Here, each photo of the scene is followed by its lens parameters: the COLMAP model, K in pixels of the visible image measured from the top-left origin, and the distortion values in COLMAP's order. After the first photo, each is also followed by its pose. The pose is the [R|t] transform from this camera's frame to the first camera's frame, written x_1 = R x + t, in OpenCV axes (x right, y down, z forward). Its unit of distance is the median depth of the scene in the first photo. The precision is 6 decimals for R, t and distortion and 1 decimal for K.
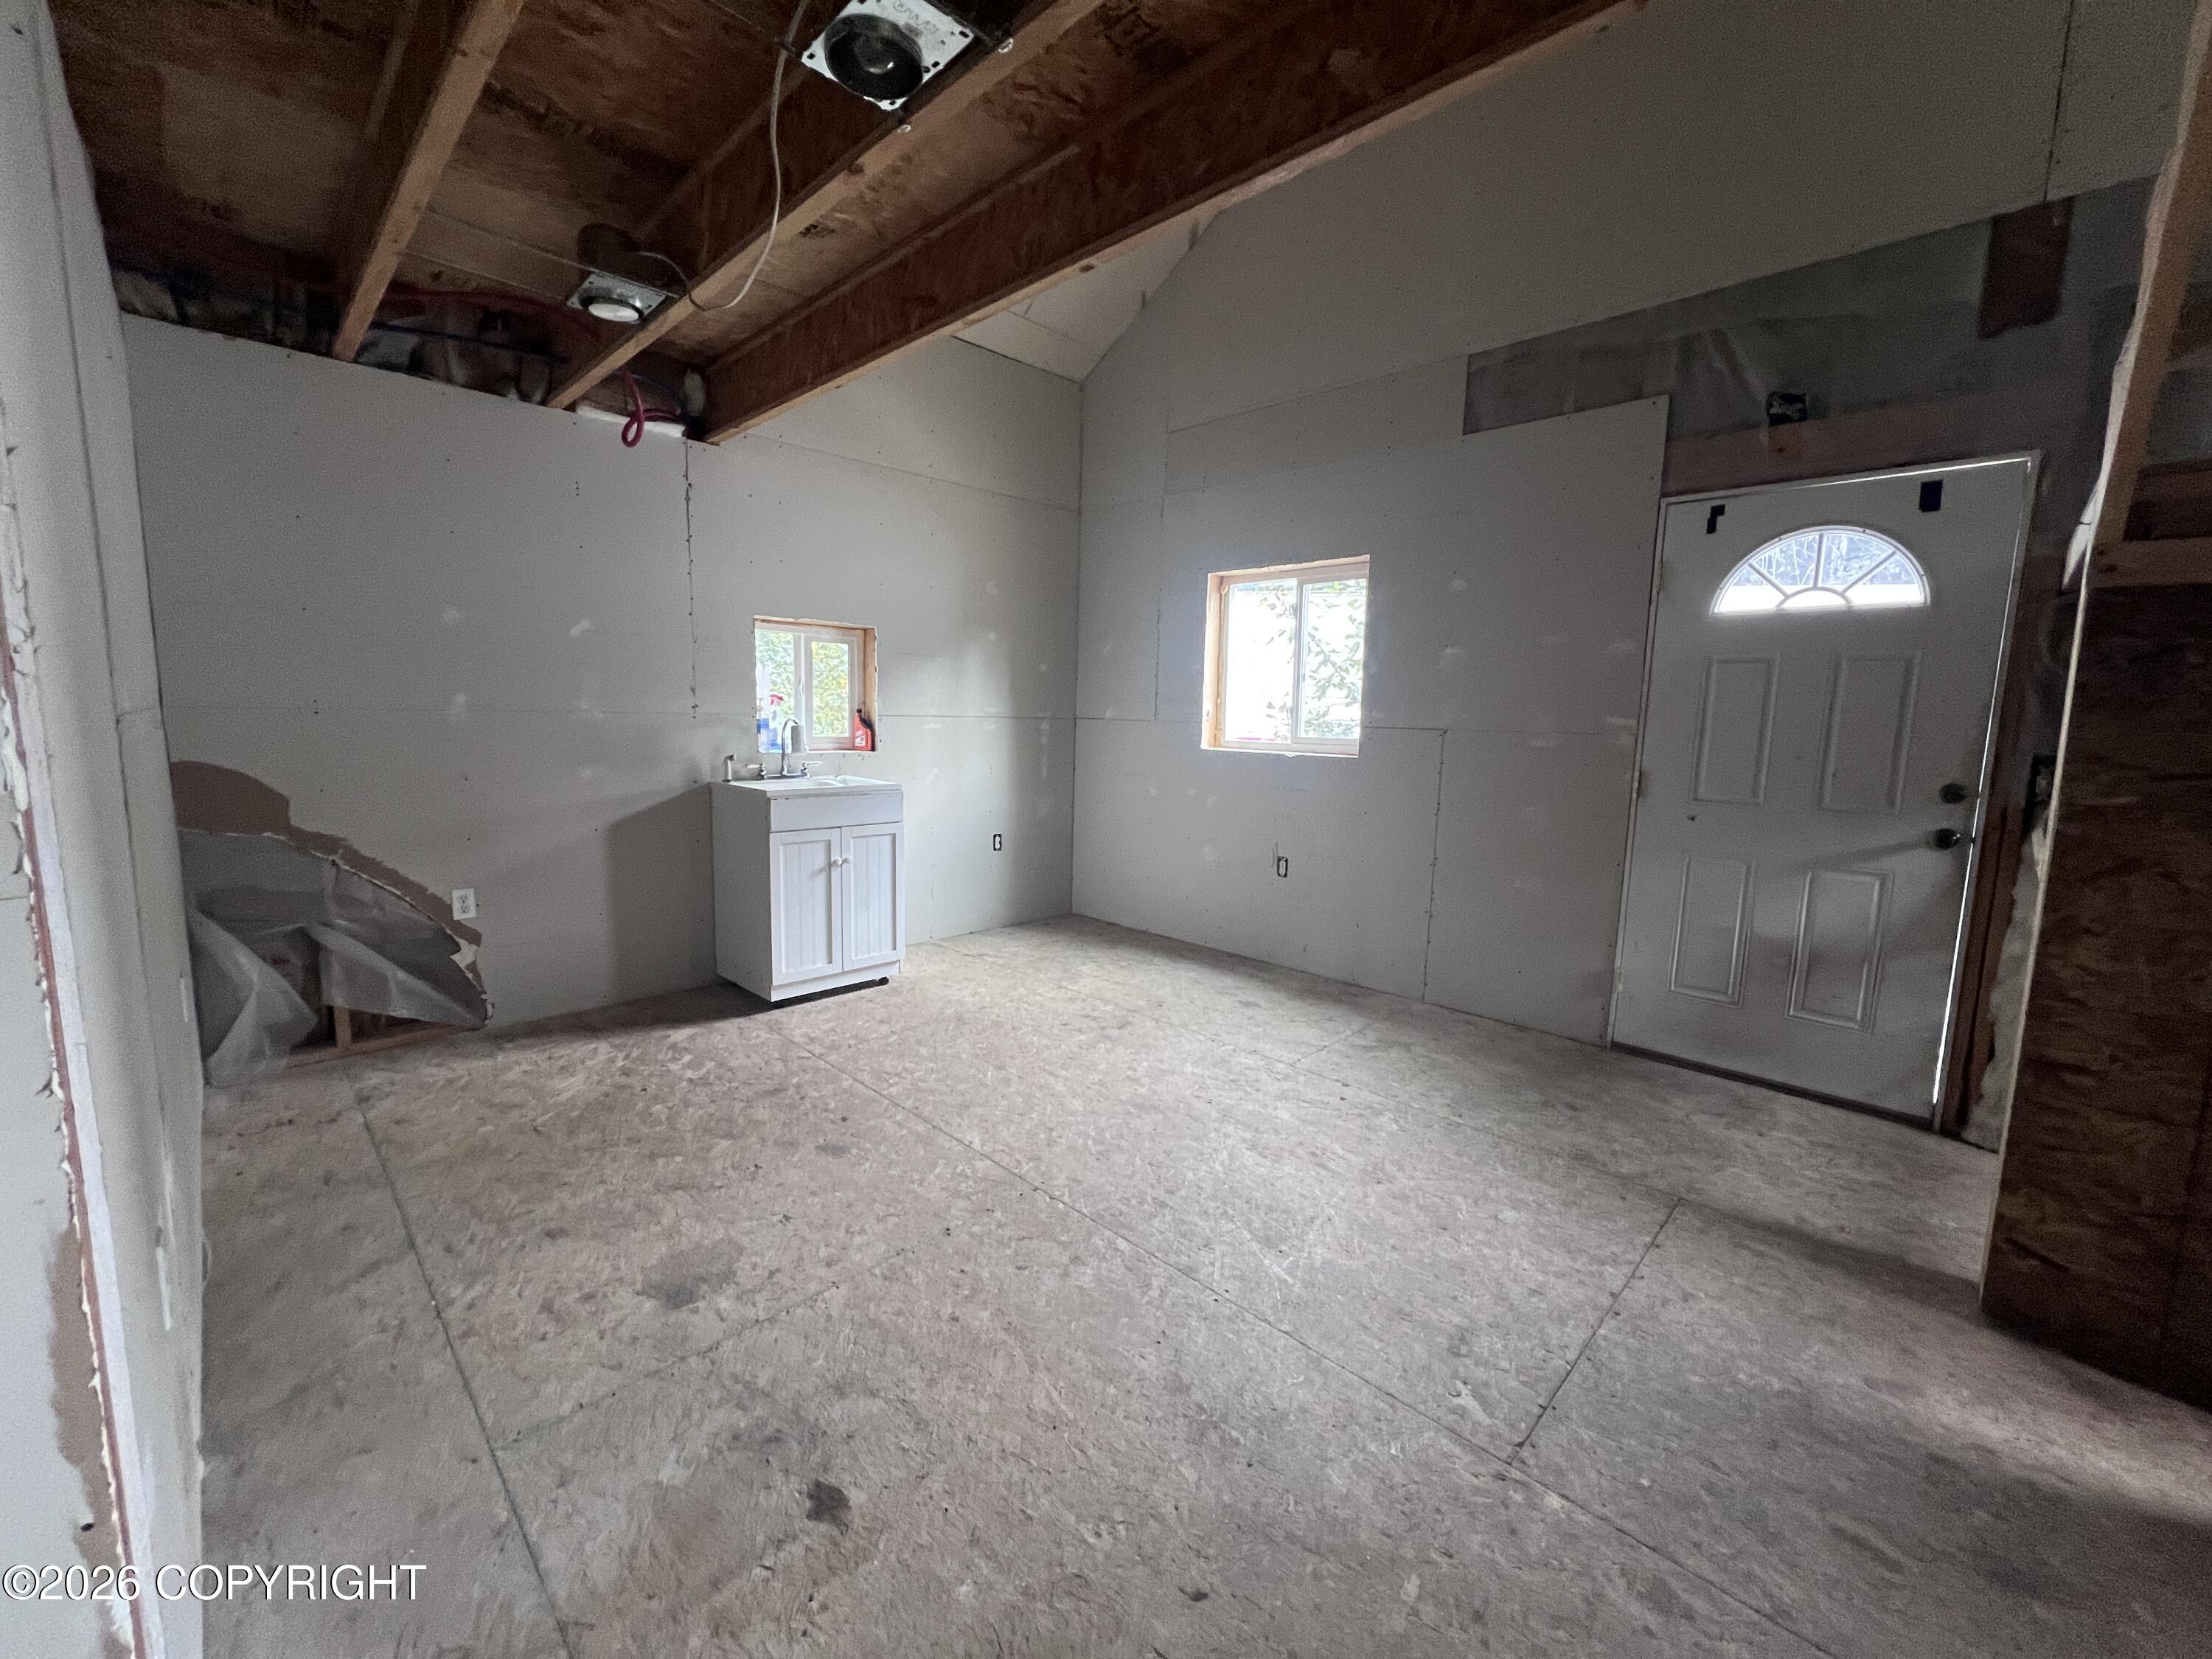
lens RADIAL K [[886.6, 0, 1101.5], [0, 886.6, 821.2], [0, 0, 1]] dist [0.001126, 0.000137]
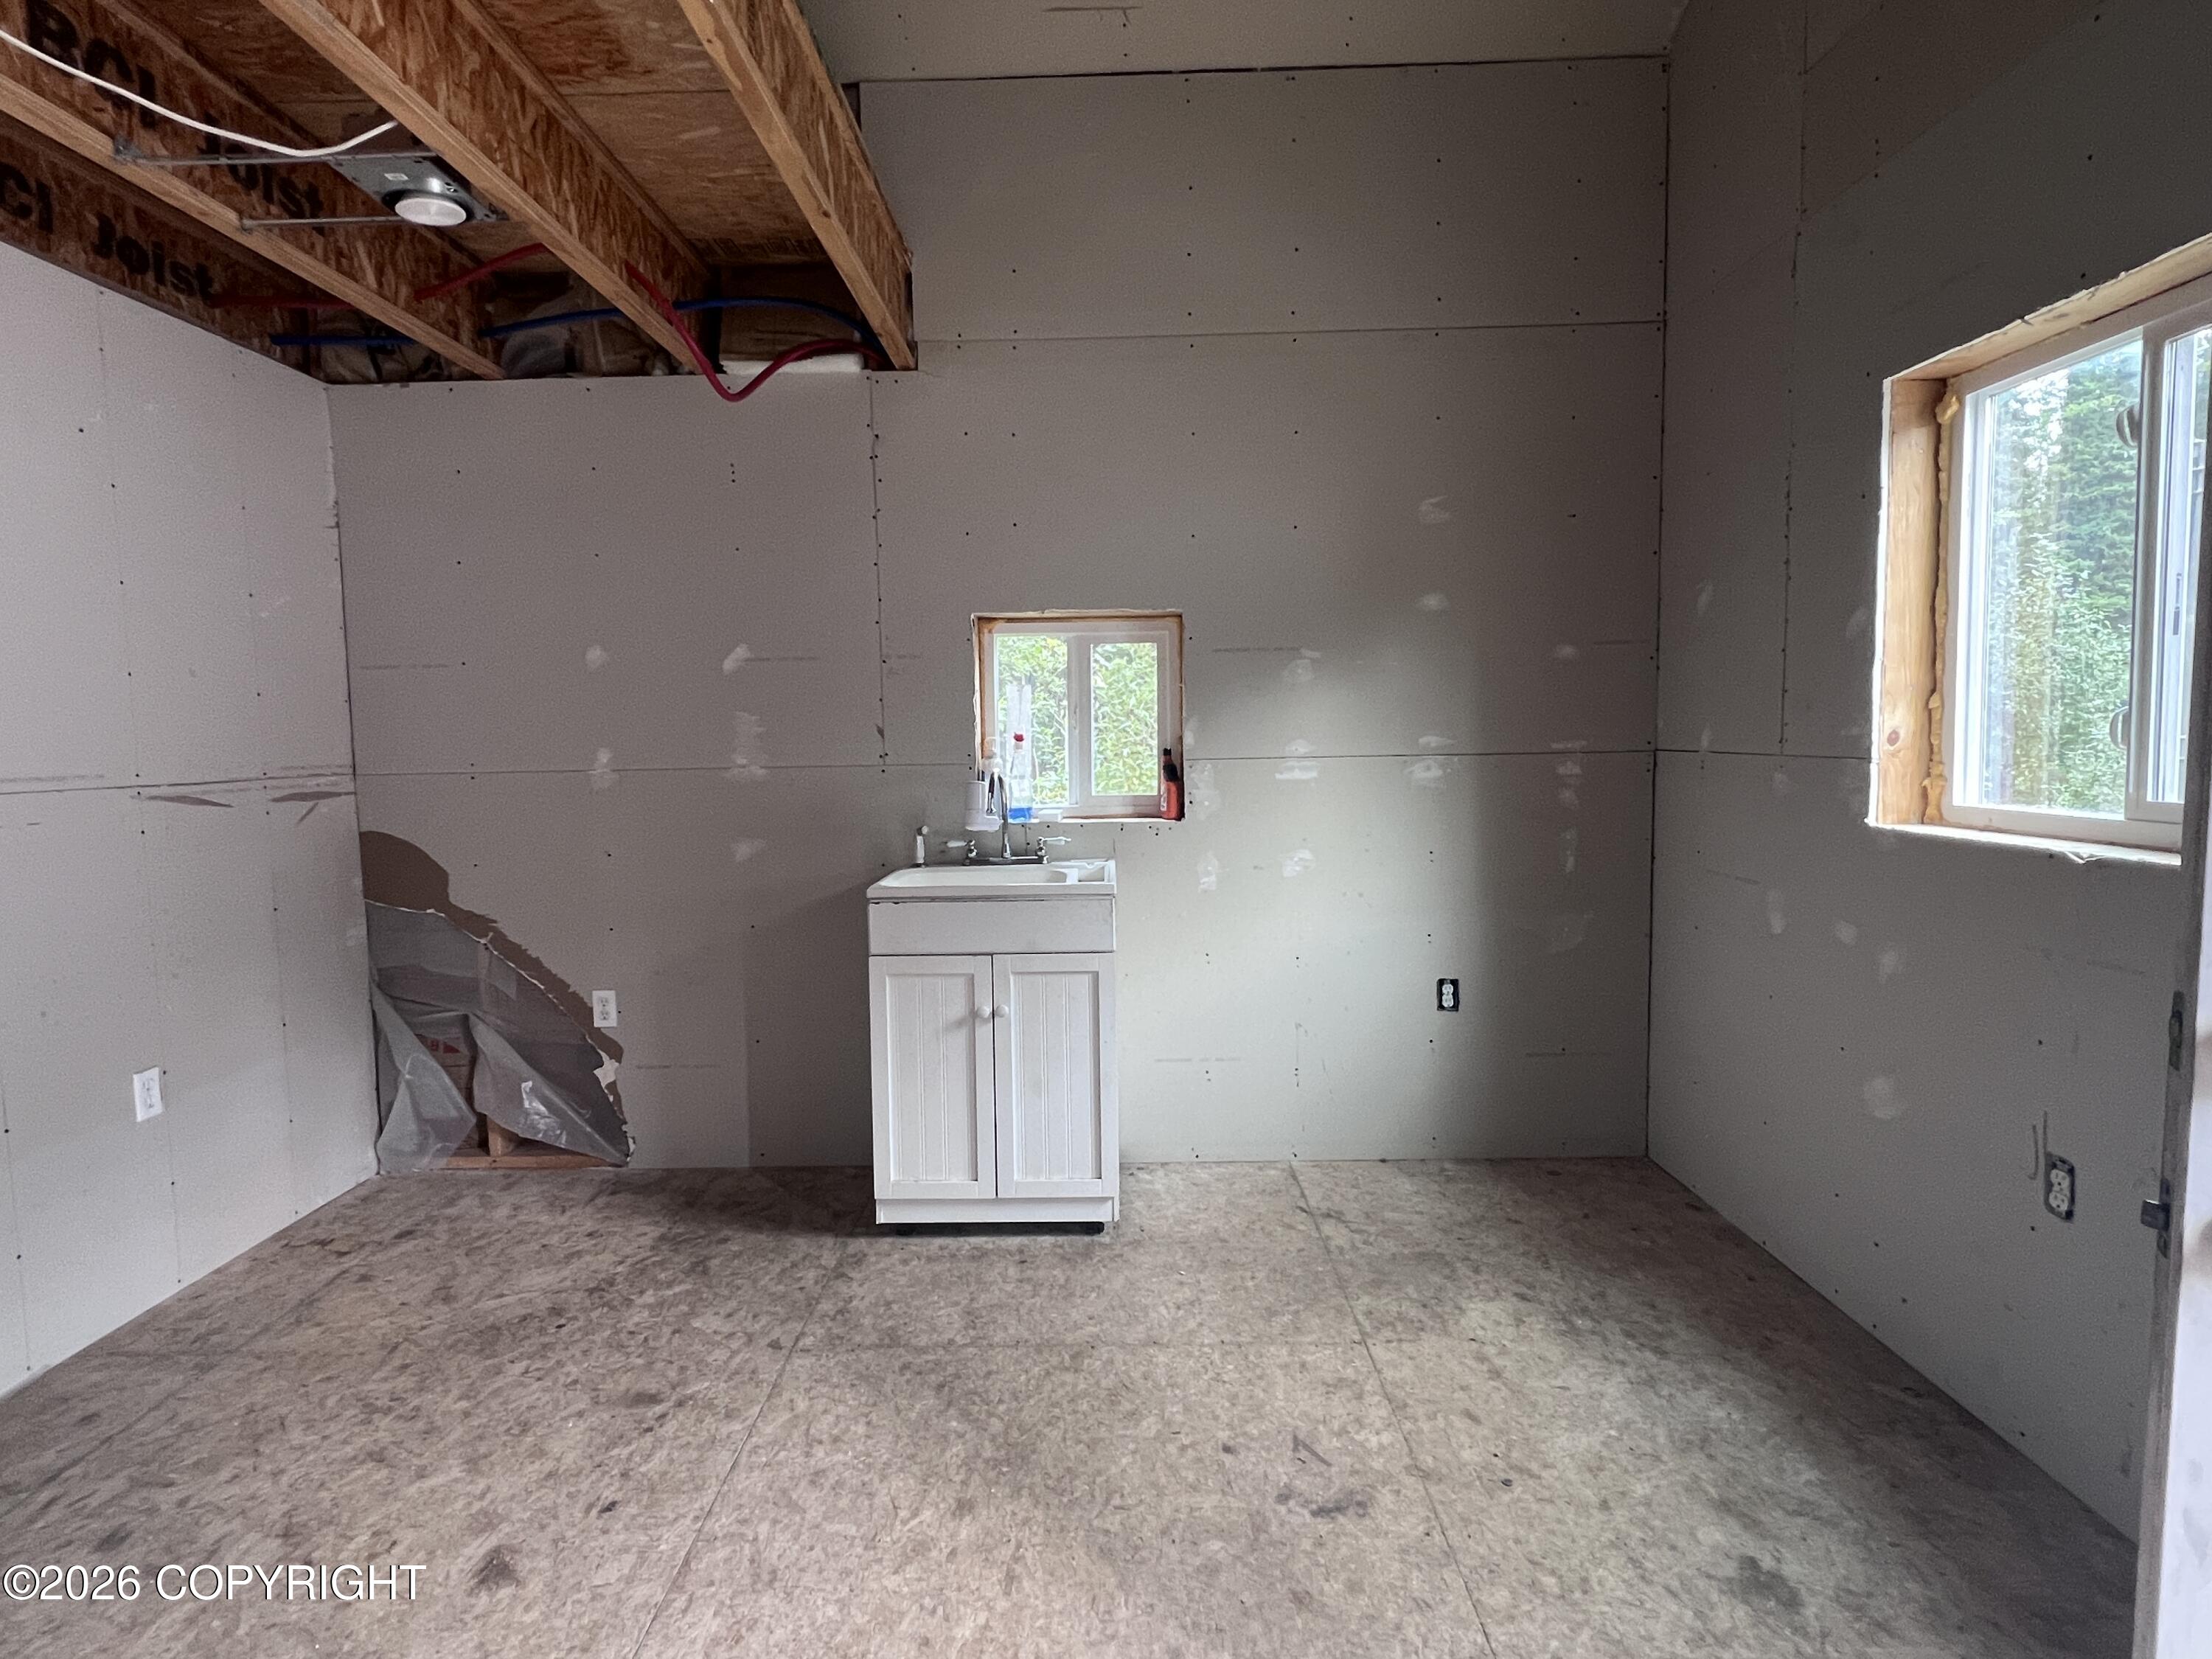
lens RADIAL K [[1186.1, 0, 1090.0], [0, 1186.1, 823.5], [0, 0, 1]] dist [0.003420, -0.001363]
pose [[0.691907, 0.021296, -0.721672, 0.344267], [-0.056052, 0.998132, -0.024285, -0.069388], [0.719807, 0.057254, 0.691809, 0.526373]]
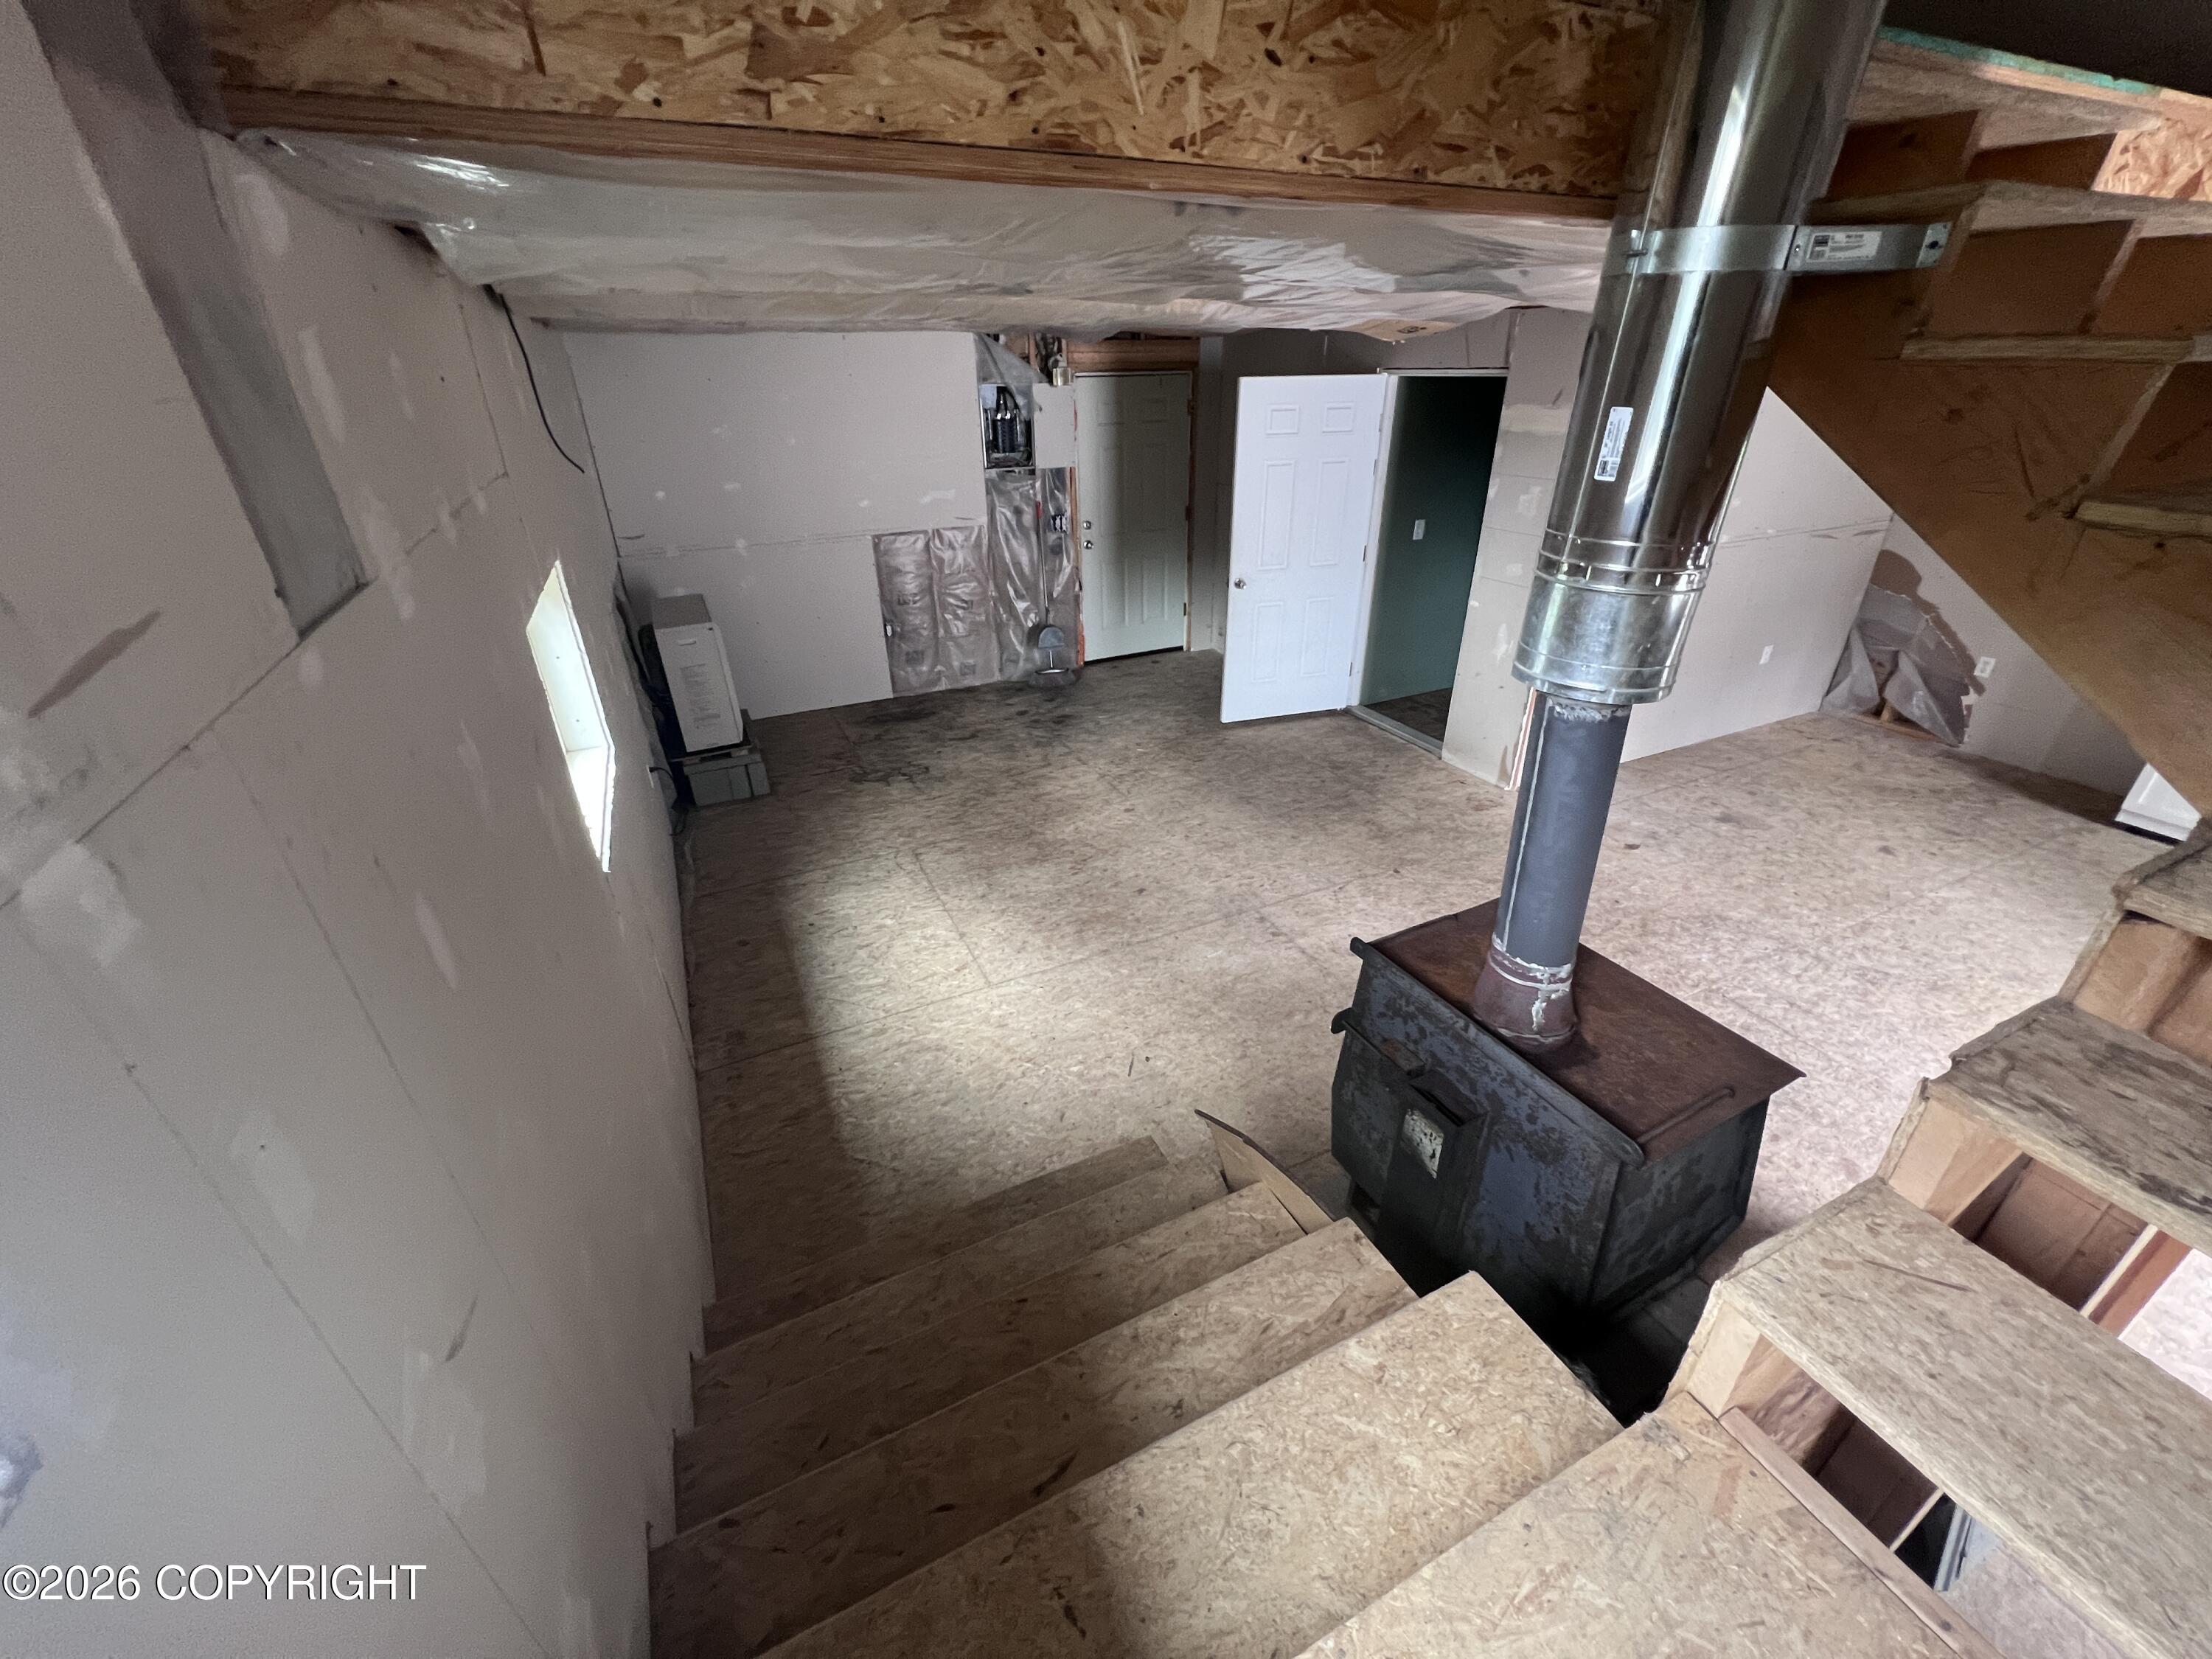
lens RADIAL K [[886.6, 0, 1098.1], [0, 886.6, 821.5], [0, 0, 1]] dist [0.001126, 0.000137]
pose [[-0.339361, 0.419141, -0.842113, 1.153967], [-0.106963, 0.872239, 0.477240, -0.231029], [0.934555, 0.252032, -0.251172, 0.009047]]
